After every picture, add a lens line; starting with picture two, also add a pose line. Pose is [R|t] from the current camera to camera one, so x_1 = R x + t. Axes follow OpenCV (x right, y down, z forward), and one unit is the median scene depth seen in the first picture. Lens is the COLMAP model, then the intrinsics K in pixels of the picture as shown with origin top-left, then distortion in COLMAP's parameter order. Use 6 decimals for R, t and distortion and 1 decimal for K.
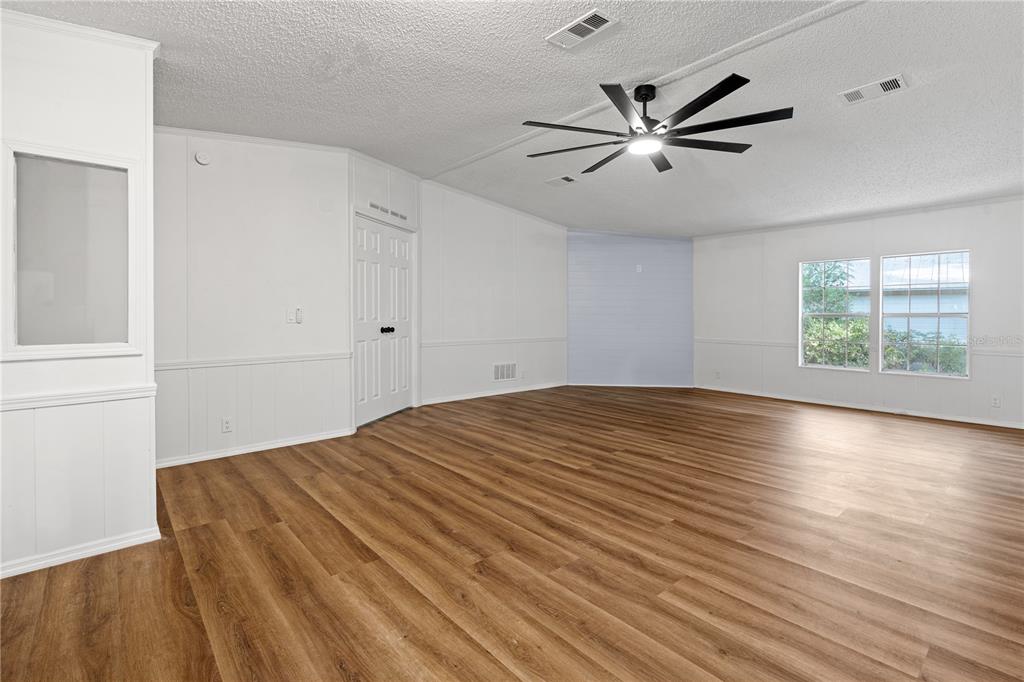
lens RADIAL K [[482.7, 0, 510.4], [0, 482.7, 312.3], [0, 0, 1]] dist [-0.000006, 0.000725]
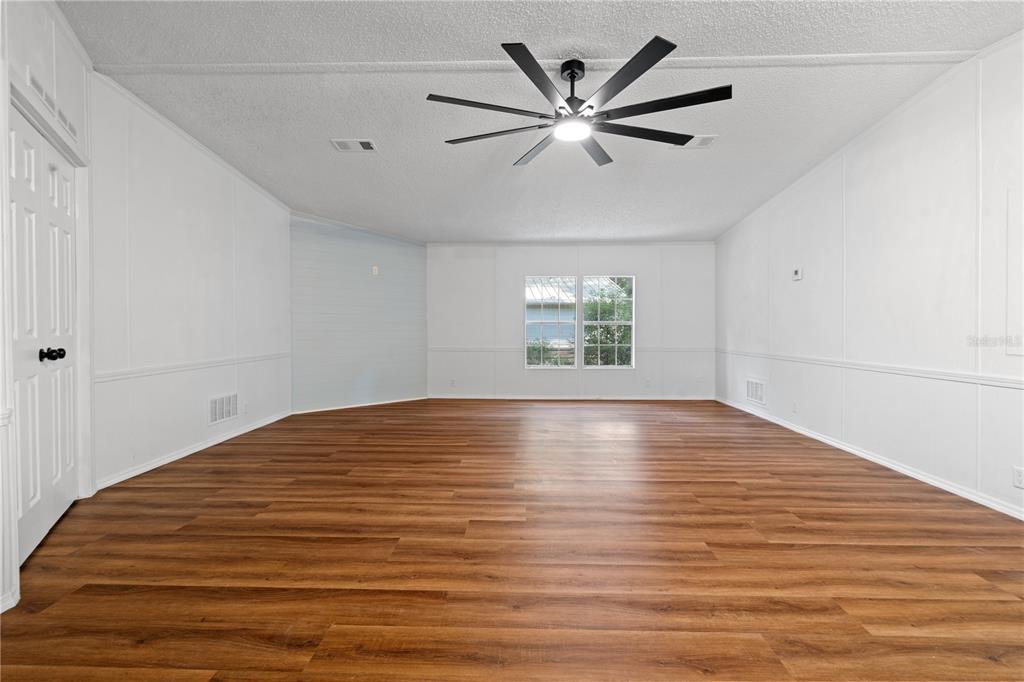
lens RADIAL K [[472.7, 0, 506.7], [0, 472.7, 323.3], [0, 0, 1]] dist [-0.001600, 0.001005]
pose [[0.668915, -0.001093, 0.743338, -0.410404], [-0.002399, 0.999991, 0.003629, 0.004096], [-0.743335, -0.004211, 0.668906, 0.472103]]
